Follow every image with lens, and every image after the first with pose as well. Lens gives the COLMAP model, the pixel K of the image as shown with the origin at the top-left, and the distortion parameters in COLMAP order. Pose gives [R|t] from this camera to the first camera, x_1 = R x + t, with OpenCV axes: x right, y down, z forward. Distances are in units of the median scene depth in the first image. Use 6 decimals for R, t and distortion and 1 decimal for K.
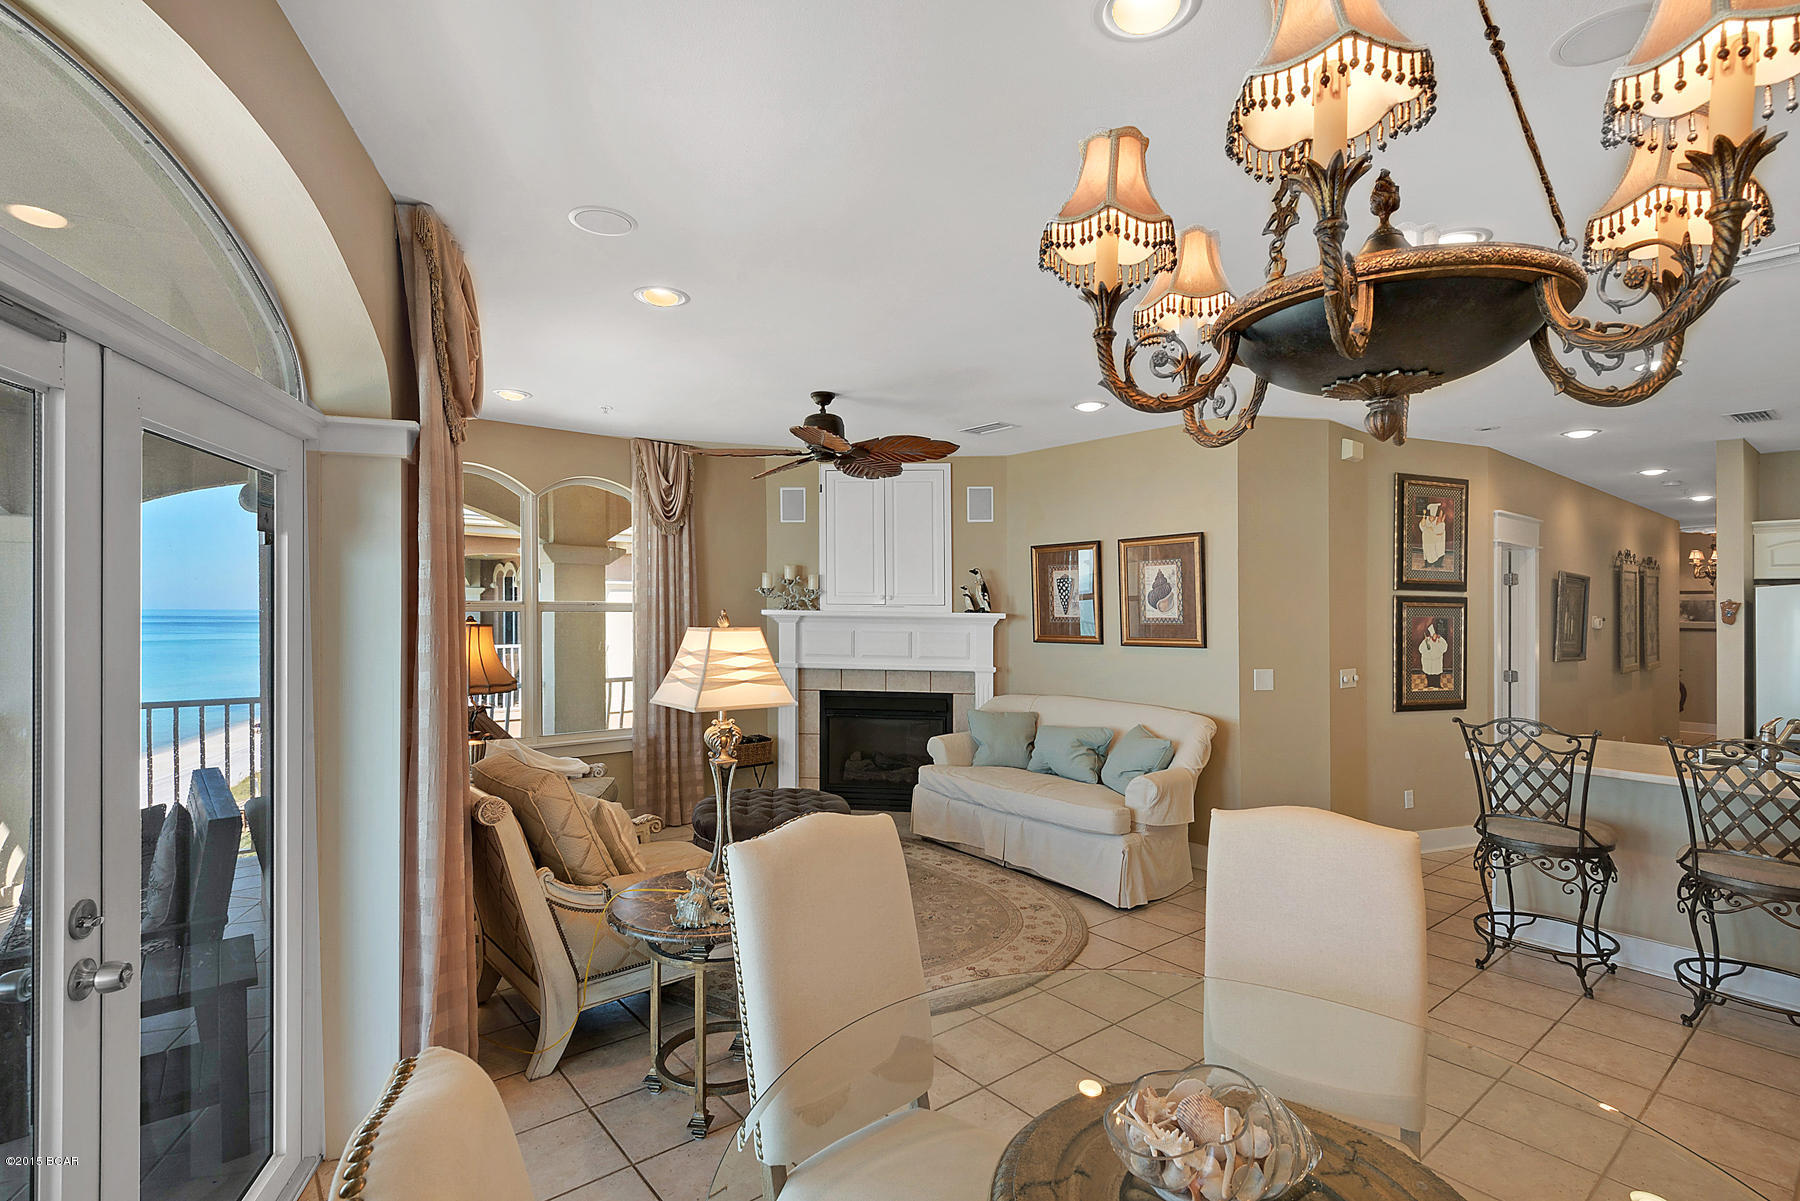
lens RADIAL K [[854.1, 0, 901.2], [0, 854.1, 611.3], [0, 0, 1]] dist [-0.002132, -0.001110]
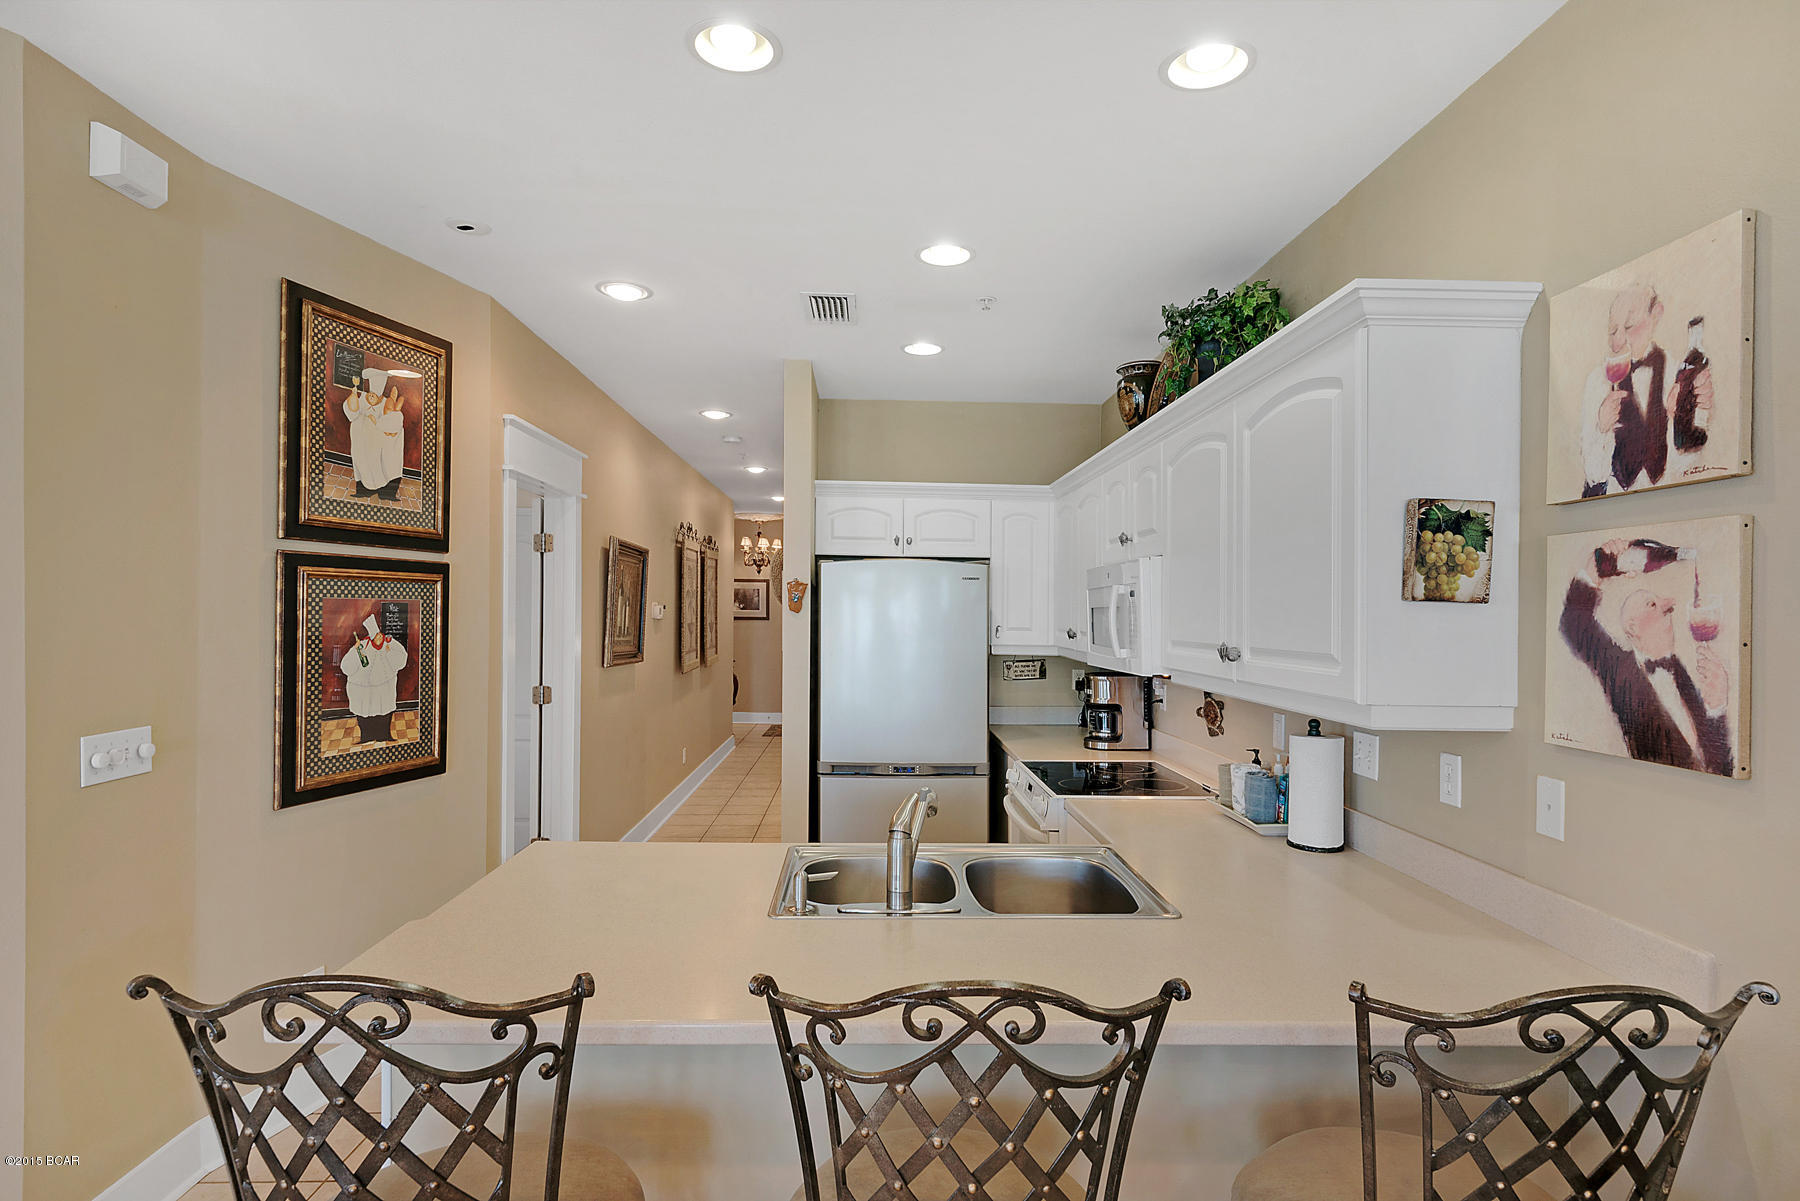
lens RADIAL K [[951.5, 0, 900.0], [0, 951.5, 600.5], [0, 0, 1]] dist [0.015925, -0.000943]
pose [[0.605360, 0.007614, 0.795915, 0.365144], [-0.007930, 0.999962, -0.003534, 0.006732], [-0.795912, -0.004172, 0.605397, 0.421250]]
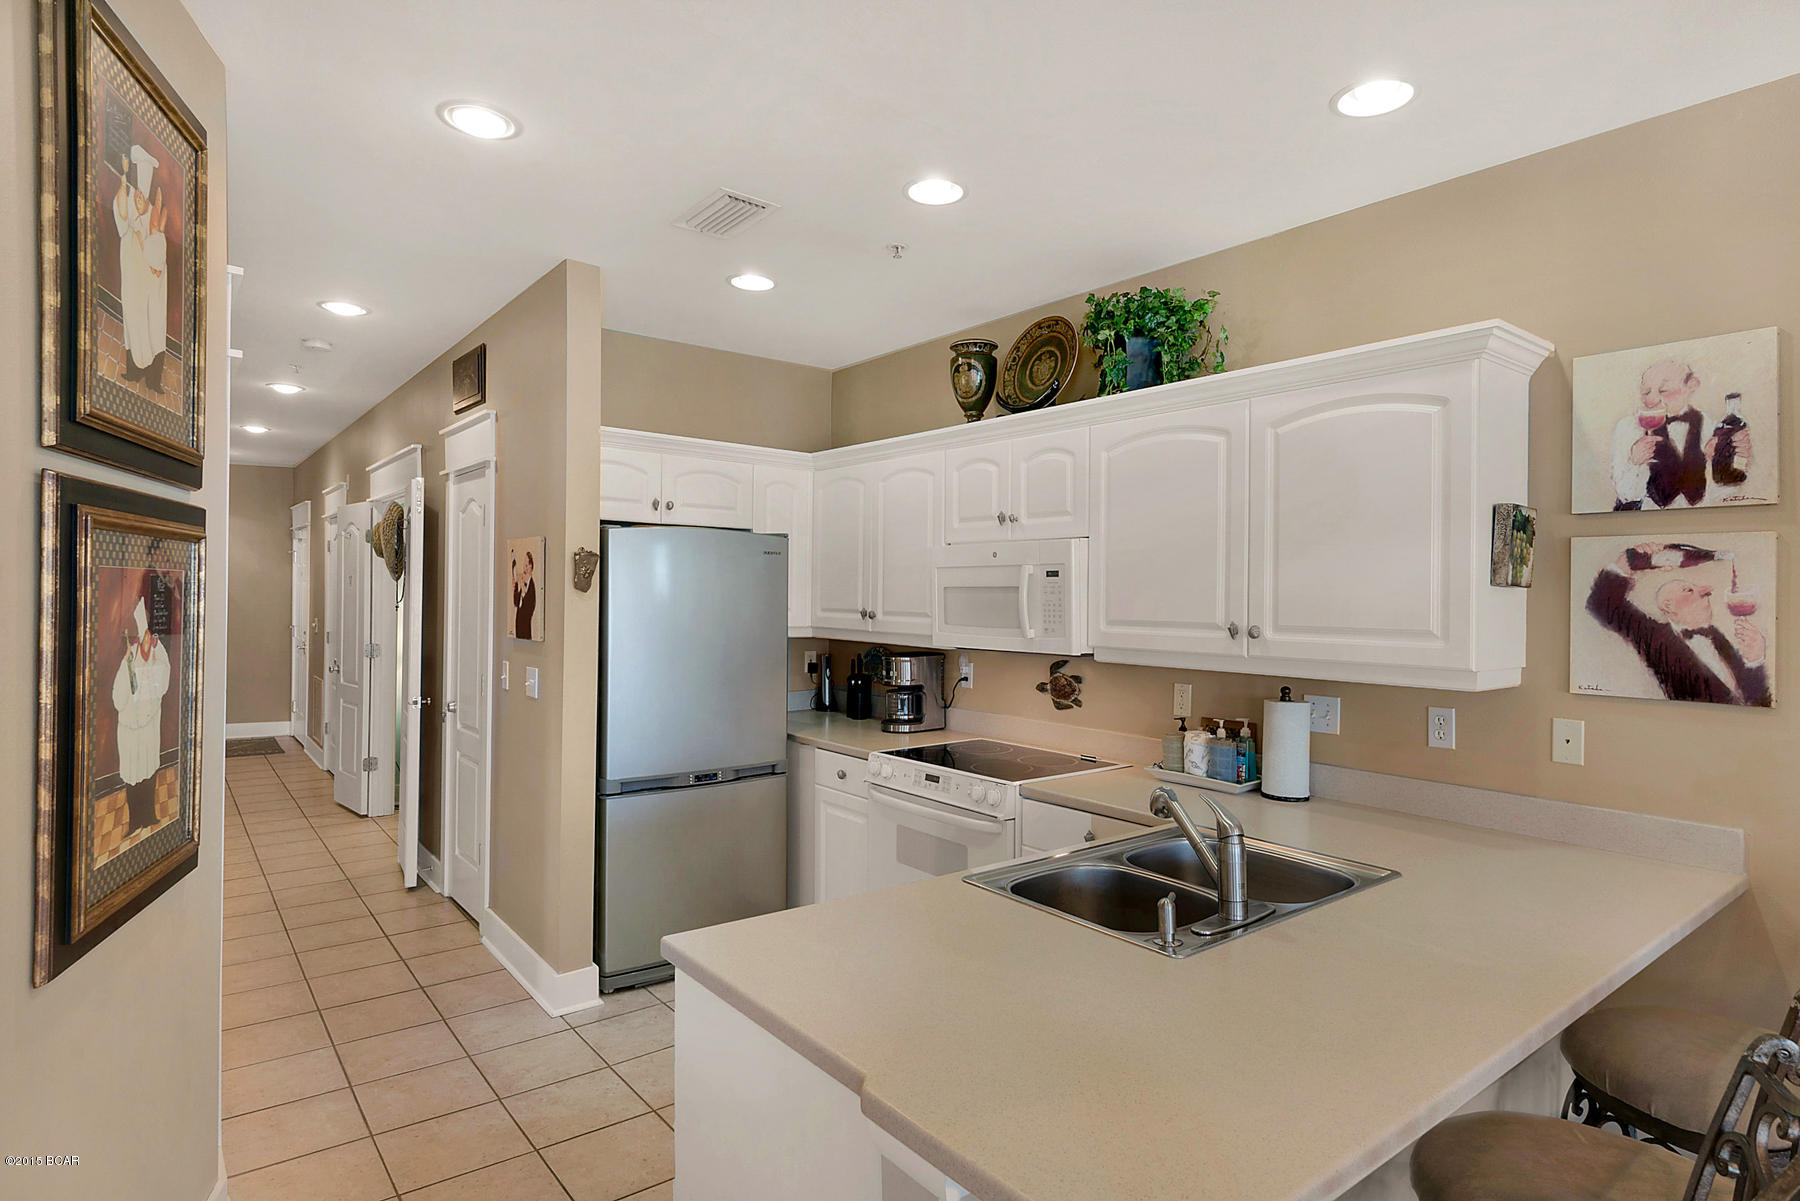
lens RADIAL K [[974.7, 0, 927.9], [0, 974.7, 594.6], [0, 0, 1]] dist [0.003322, -0.001696]
pose [[0.004782, -0.008993, 0.999948, 0.312607], [-0.014429, 0.999855, 0.009061, 0.007910], [-0.999884, -0.014472, 0.004651, 0.746054]]
